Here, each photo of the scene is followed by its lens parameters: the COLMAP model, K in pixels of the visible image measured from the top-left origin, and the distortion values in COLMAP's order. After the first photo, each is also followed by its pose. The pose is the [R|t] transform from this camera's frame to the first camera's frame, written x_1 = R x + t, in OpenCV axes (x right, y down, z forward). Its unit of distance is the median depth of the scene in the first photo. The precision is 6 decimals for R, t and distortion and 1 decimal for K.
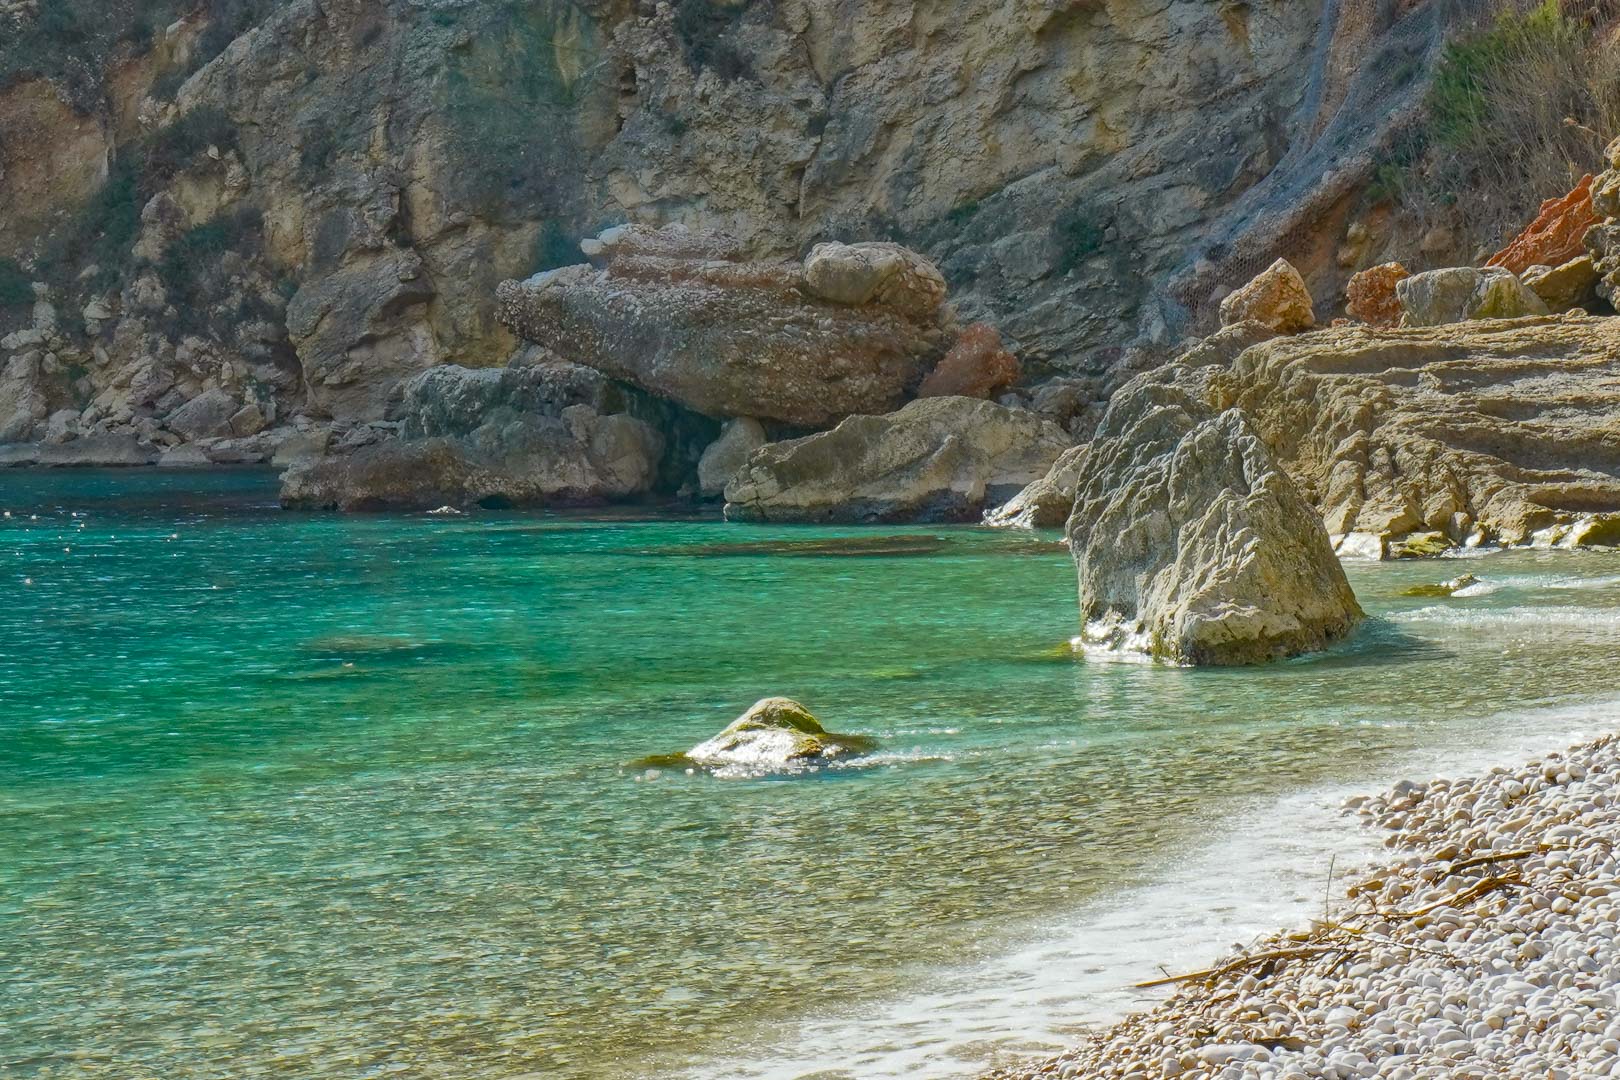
lens RADIAL K [[3355.6, 0, 810.4], [0, 3355.6, 539.5], [0, 0, 1]] dist [-0.035120, 0.000000]
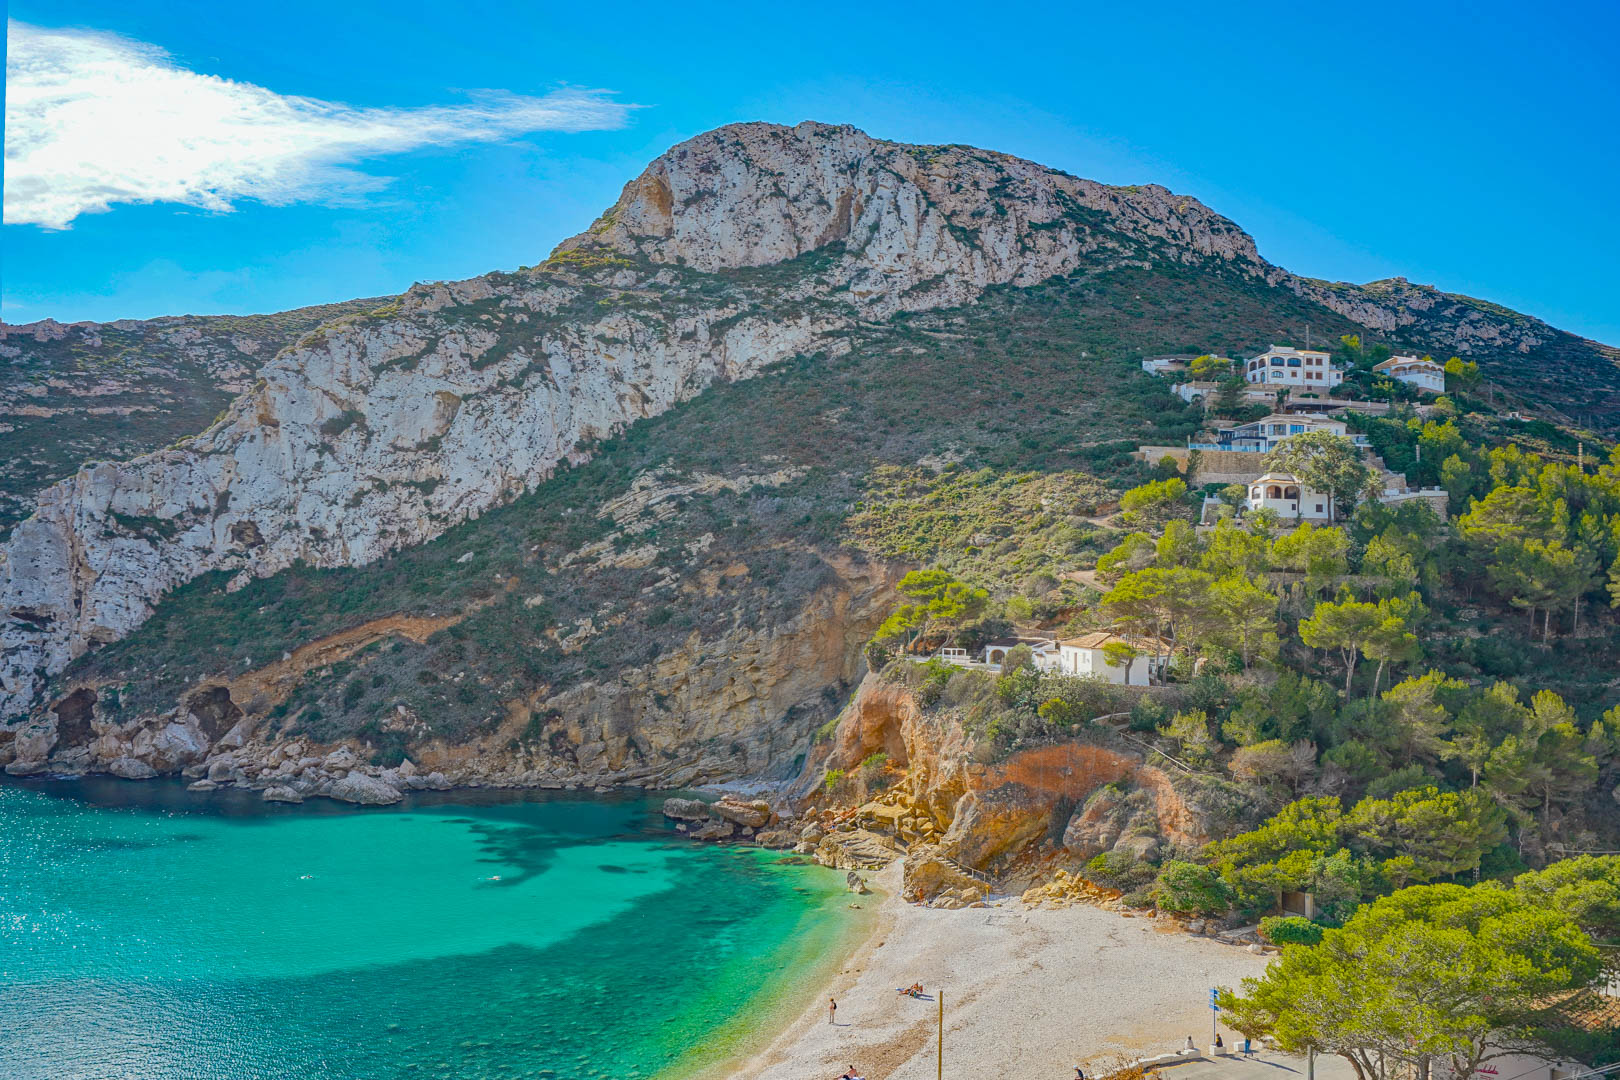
lens RADIAL K [[1288.6, 0, 801.5], [0, 1288.6, 543.4], [0, 0, 1]] dist [0.011917, -0.017164]
pose [[0.956164, 0.045154, 0.289328, -0.416465], [-0.020947, 0.996055, -0.086226, -0.225523], [-0.292080, 0.076385, 0.953339, -1.037036]]
